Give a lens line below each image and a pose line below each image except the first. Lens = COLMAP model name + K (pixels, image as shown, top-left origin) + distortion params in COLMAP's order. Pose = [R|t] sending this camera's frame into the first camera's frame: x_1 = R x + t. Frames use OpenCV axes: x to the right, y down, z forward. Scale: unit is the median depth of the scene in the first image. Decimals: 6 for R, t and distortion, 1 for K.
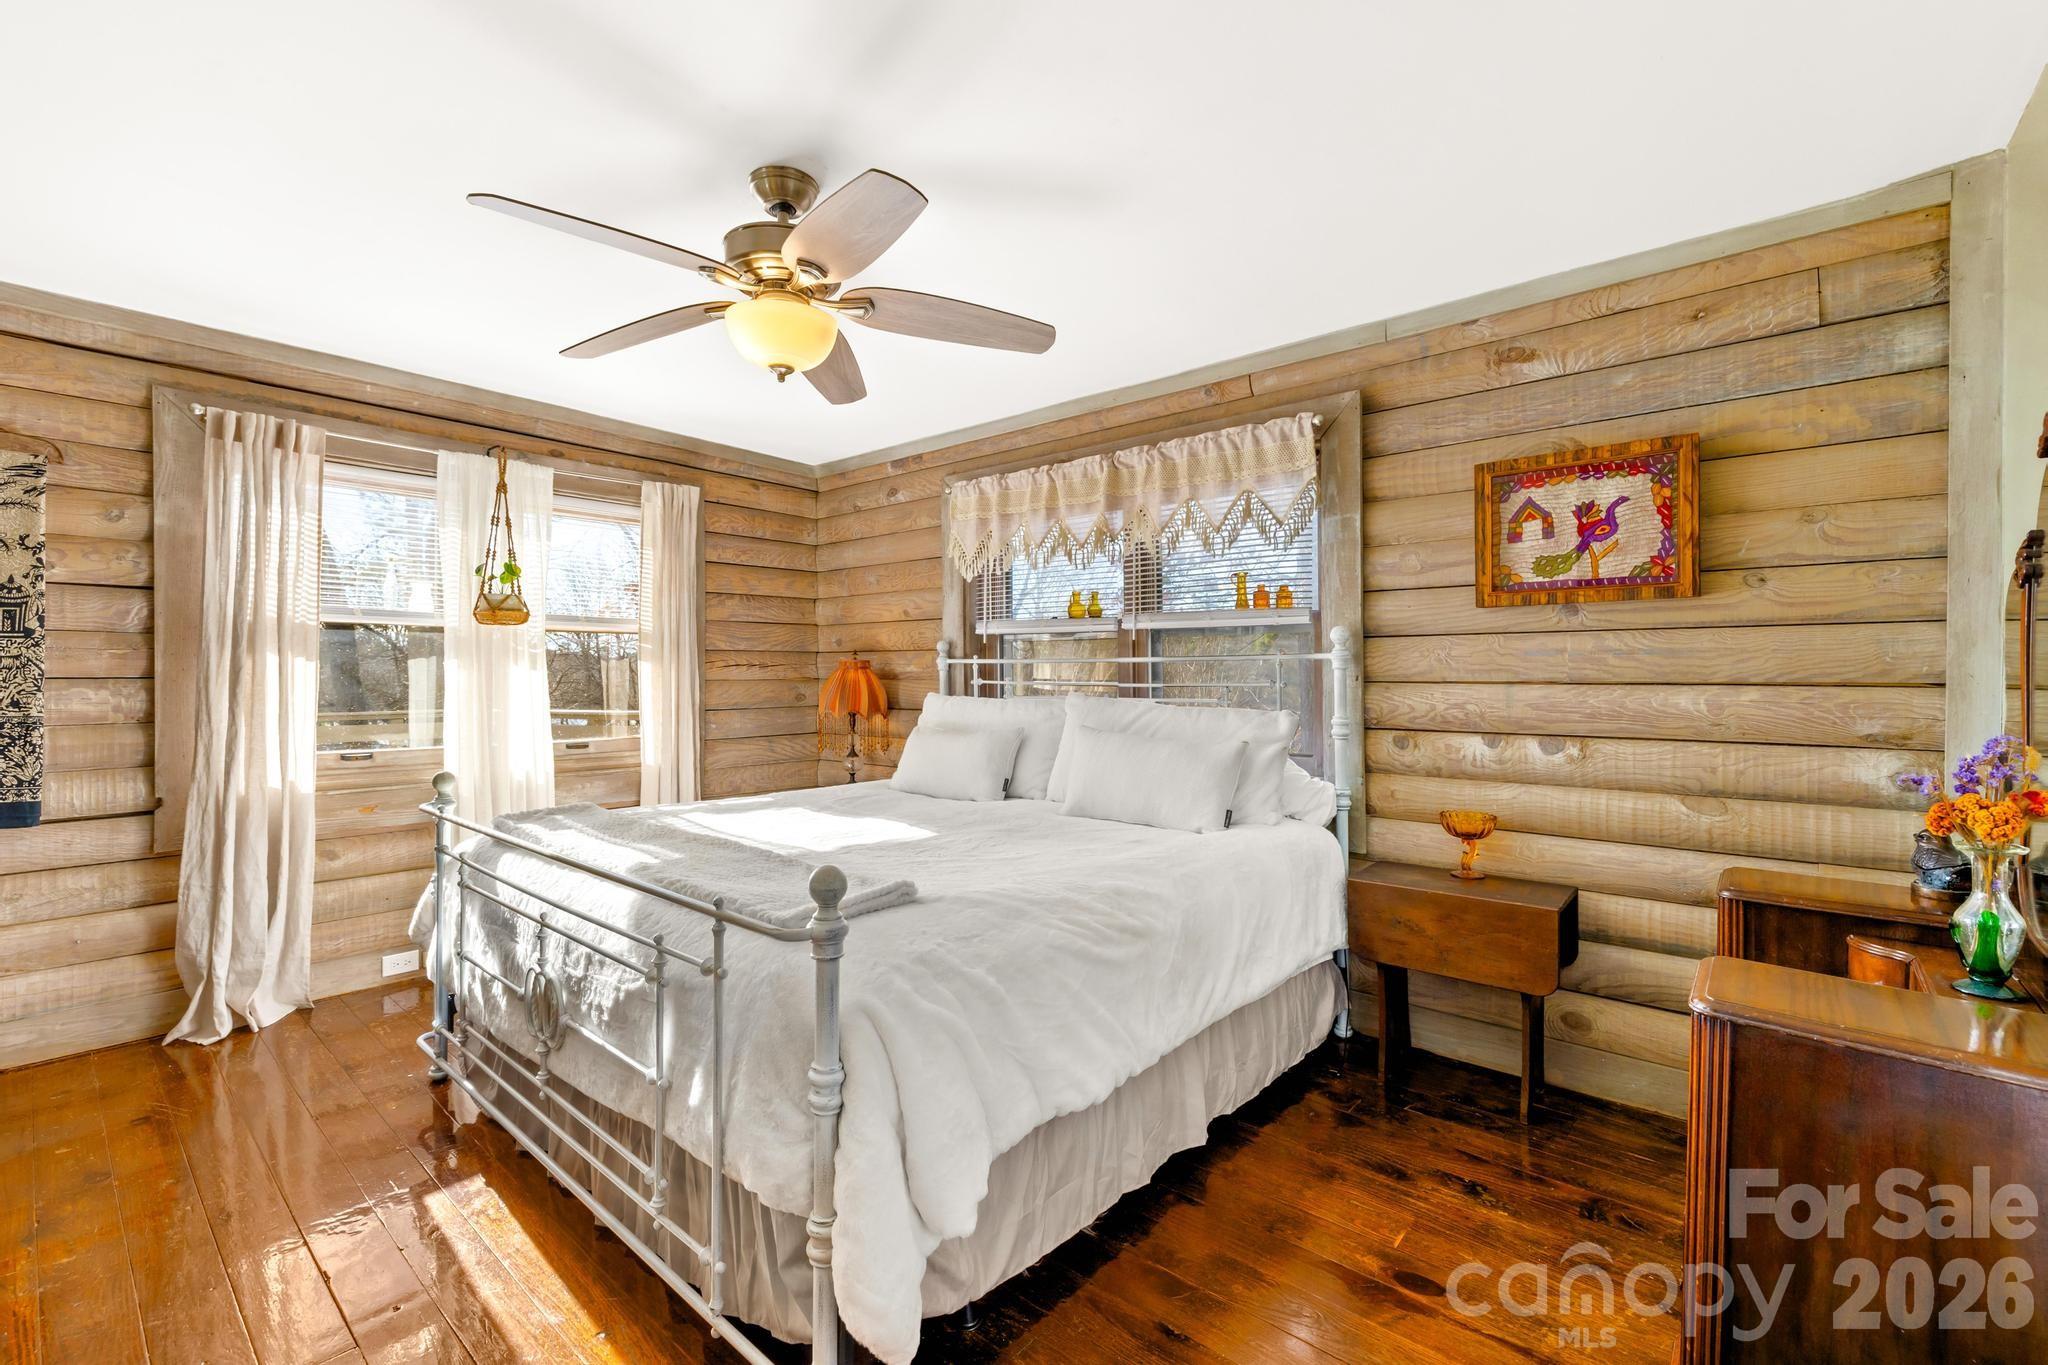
lens RADIAL K [[804.3, 0, 1013.8], [0, 804.3, 681.9], [0, 0, 1]] dist [-0.000175, -0.000064]
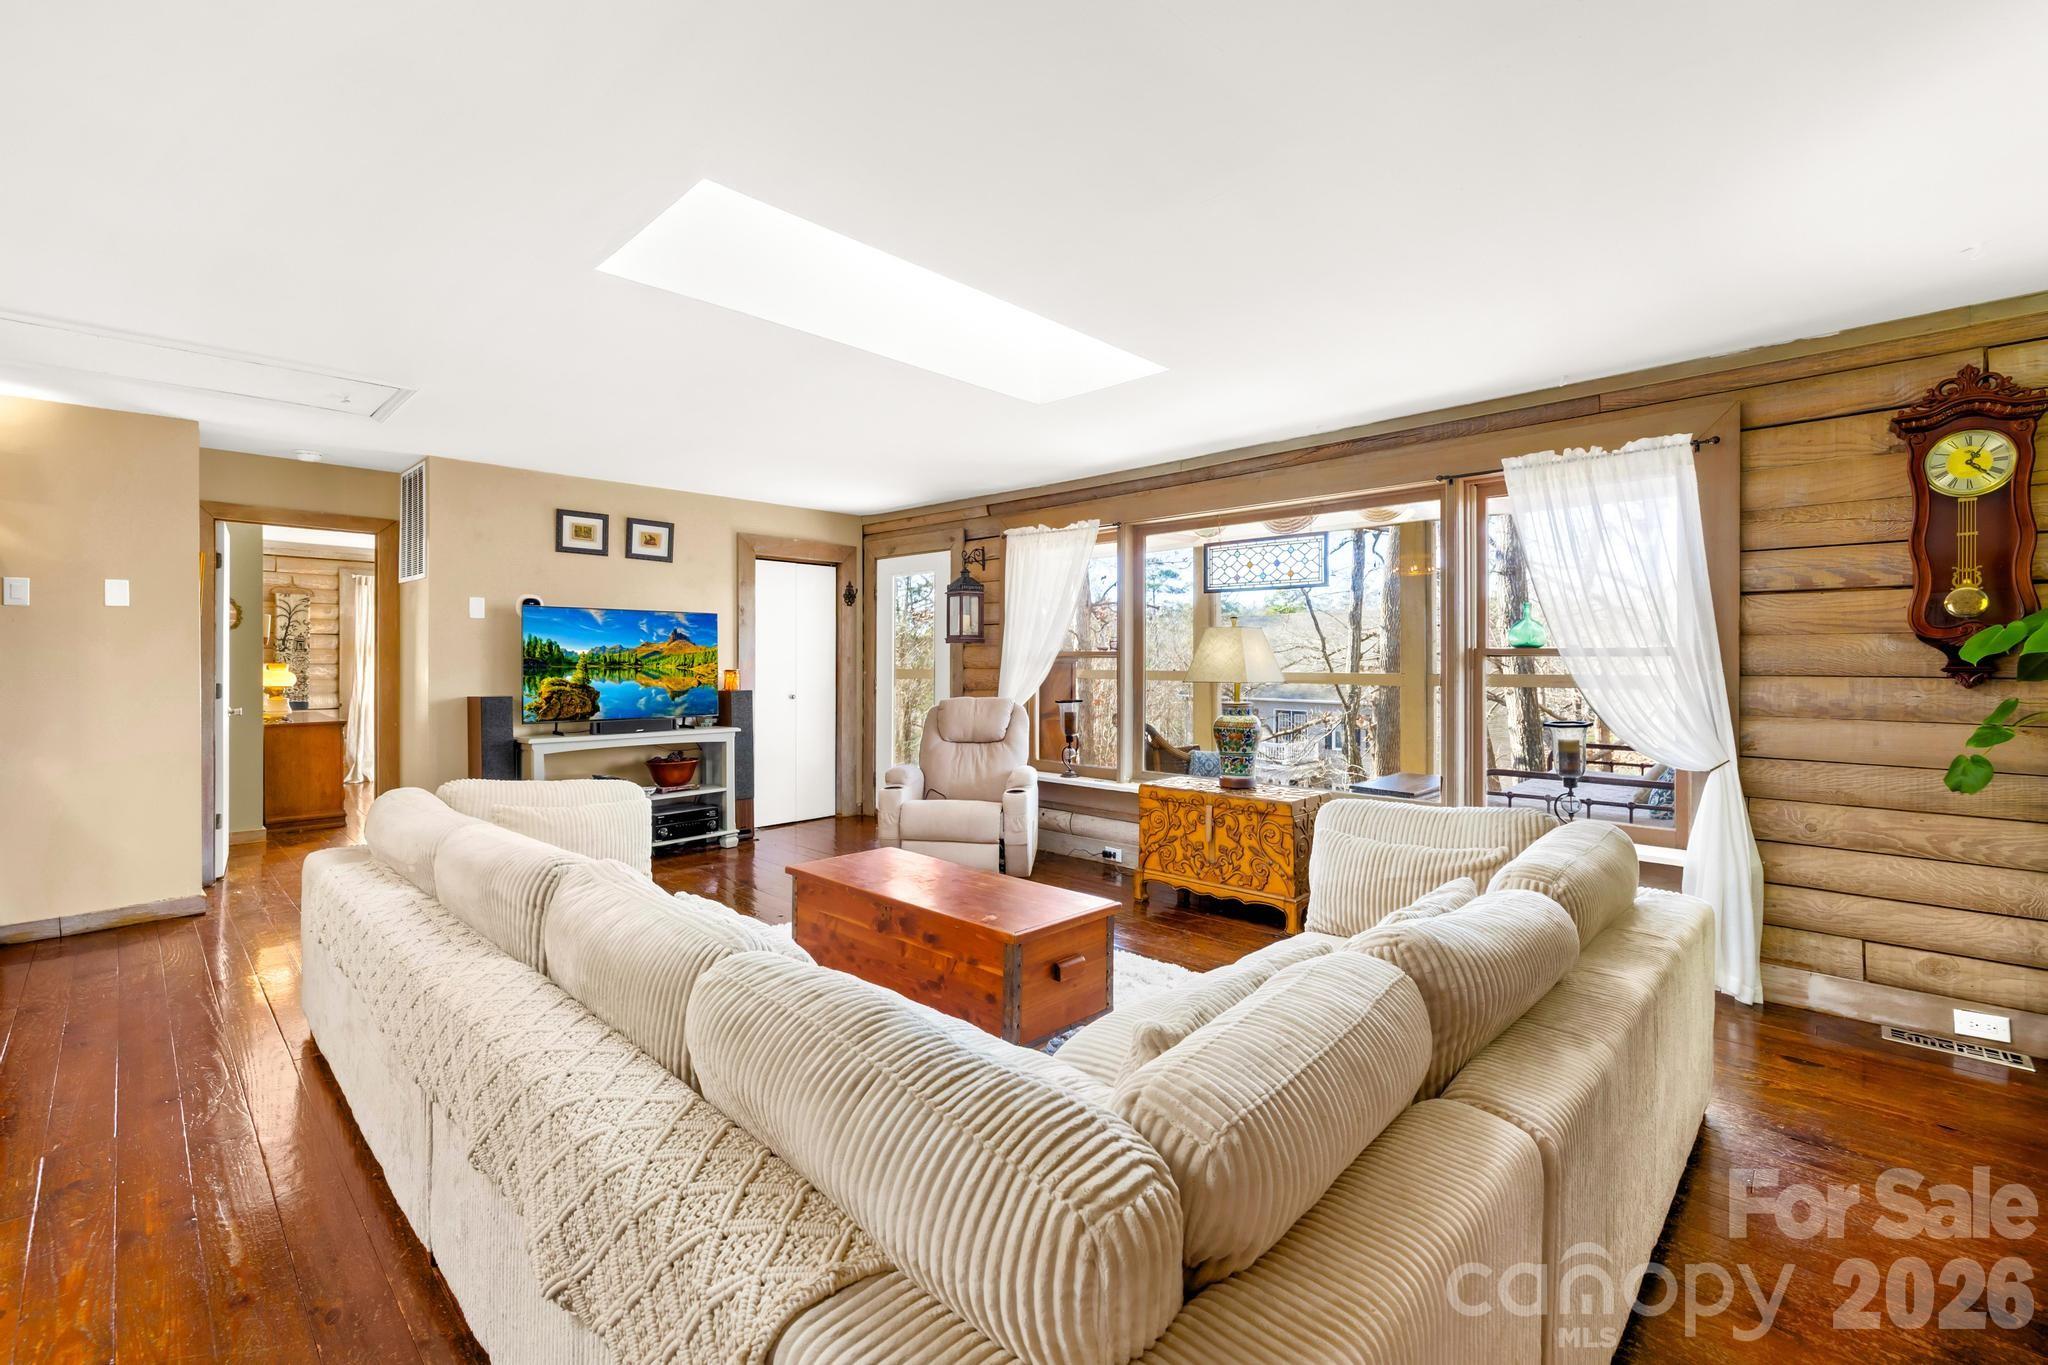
lens RADIAL K [[861.7, 0, 1026.8], [0, 861.7, 671.4], [0, 0, 1]] dist [0.000766, -0.000664]
pose [[0.999414, 0.001110, -0.034199, 1.139237], [-0.001191, 0.999997, -0.002333, 0.019254], [0.034196, 0.002372, 0.999412, -1.505080]]
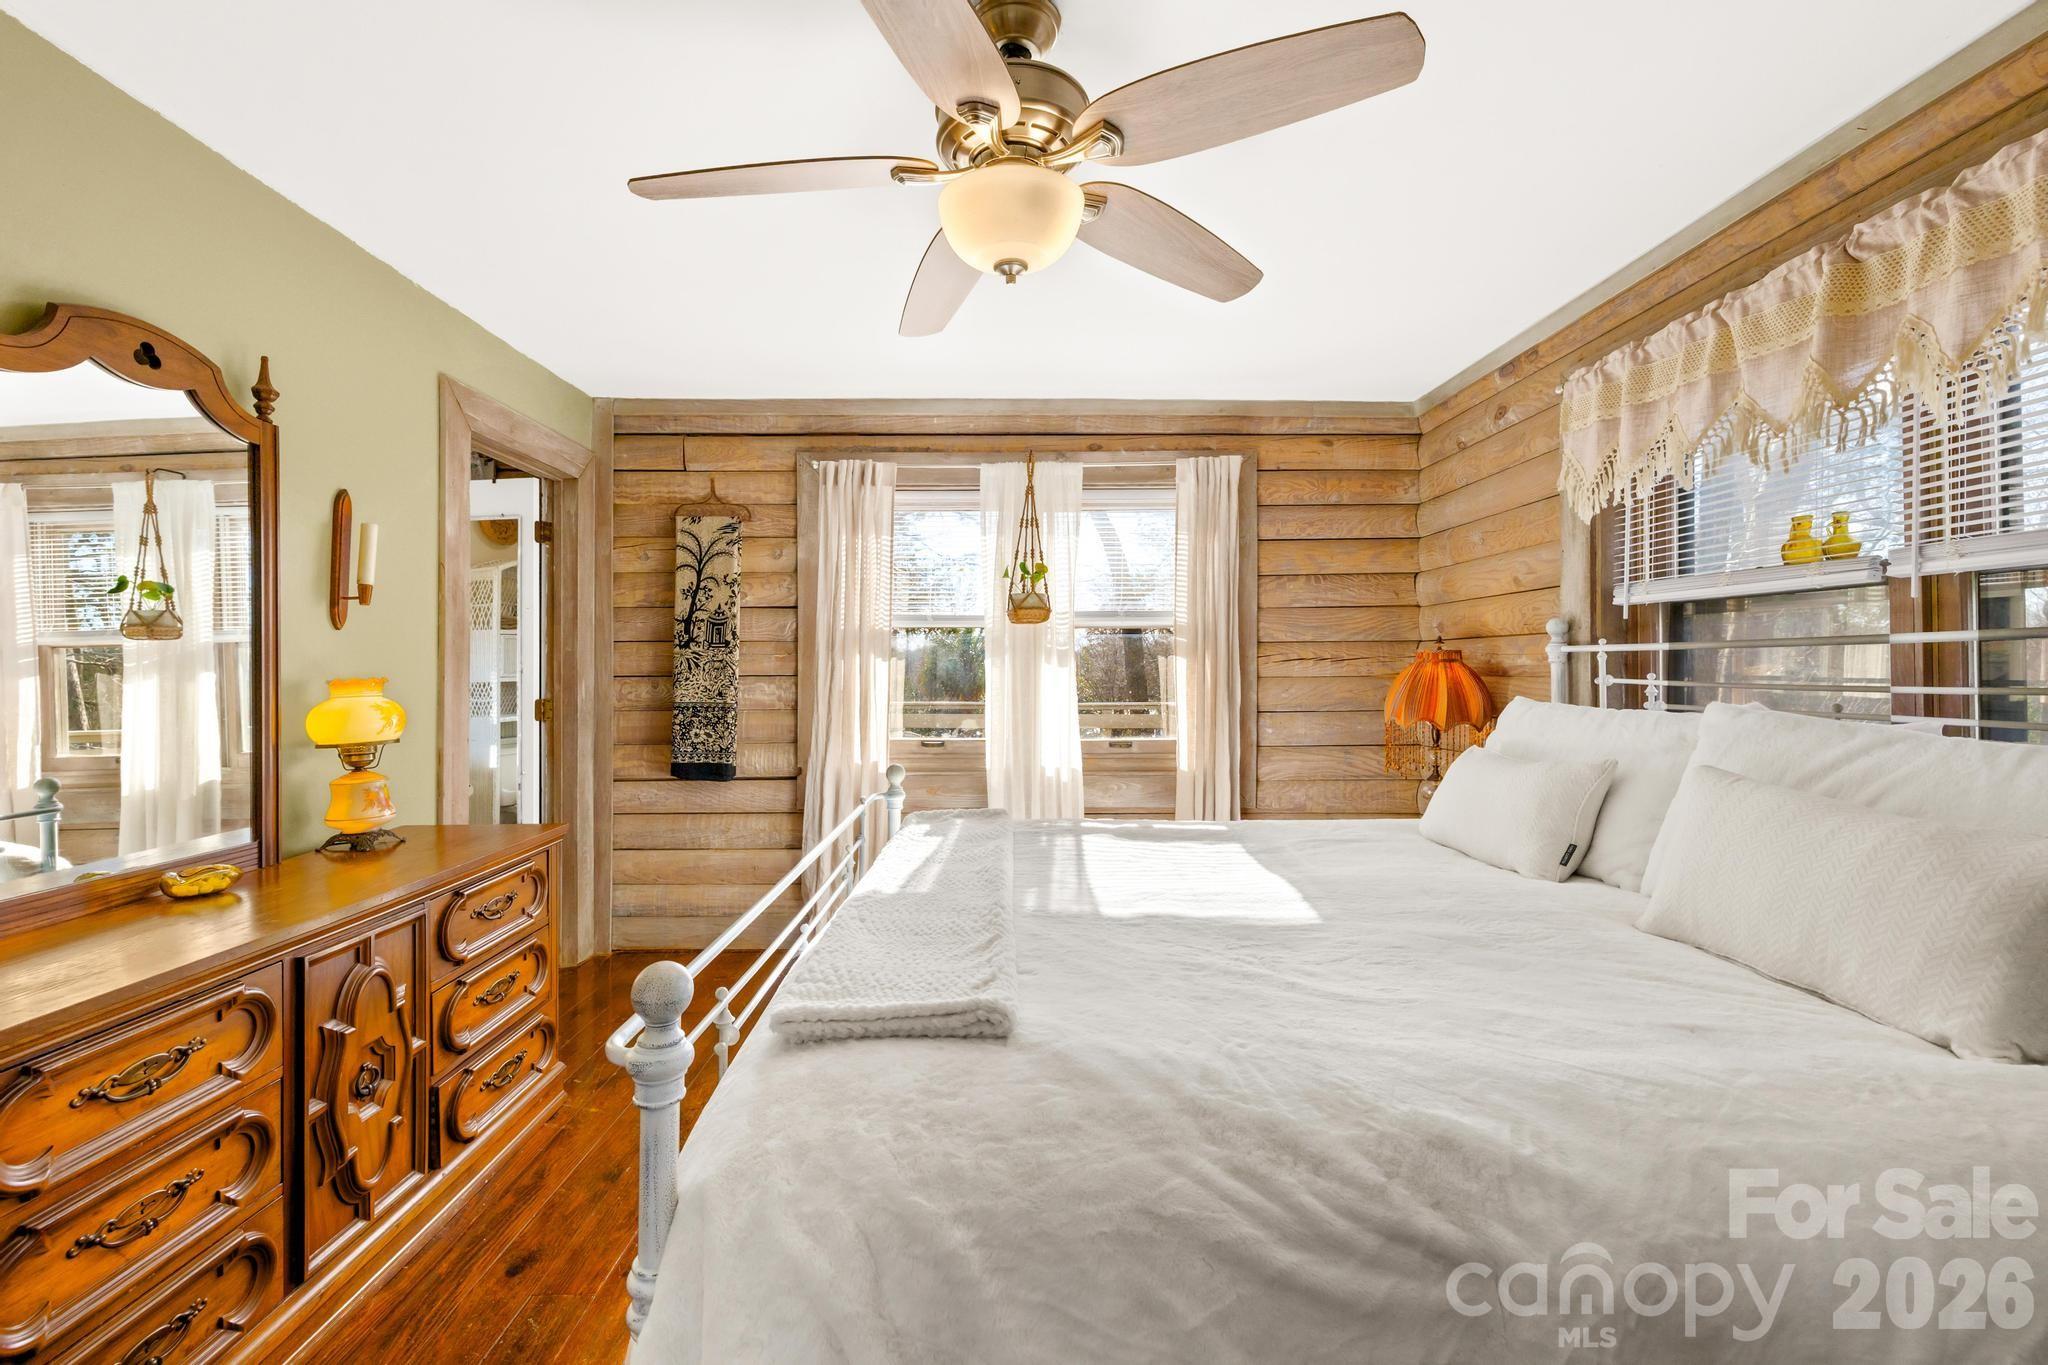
lens RADIAL K [[861.7, 0, 1026.8], [0, 861.7, 671.4], [0, 0, 1]] dist [0.000766, -0.000664]
pose [[0.680136, -0.003012, -0.733080, 0.149425], [-0.001832, 0.999981, -0.005809, -0.002763], [0.733084, 0.005294, 0.680117, 0.220216]]
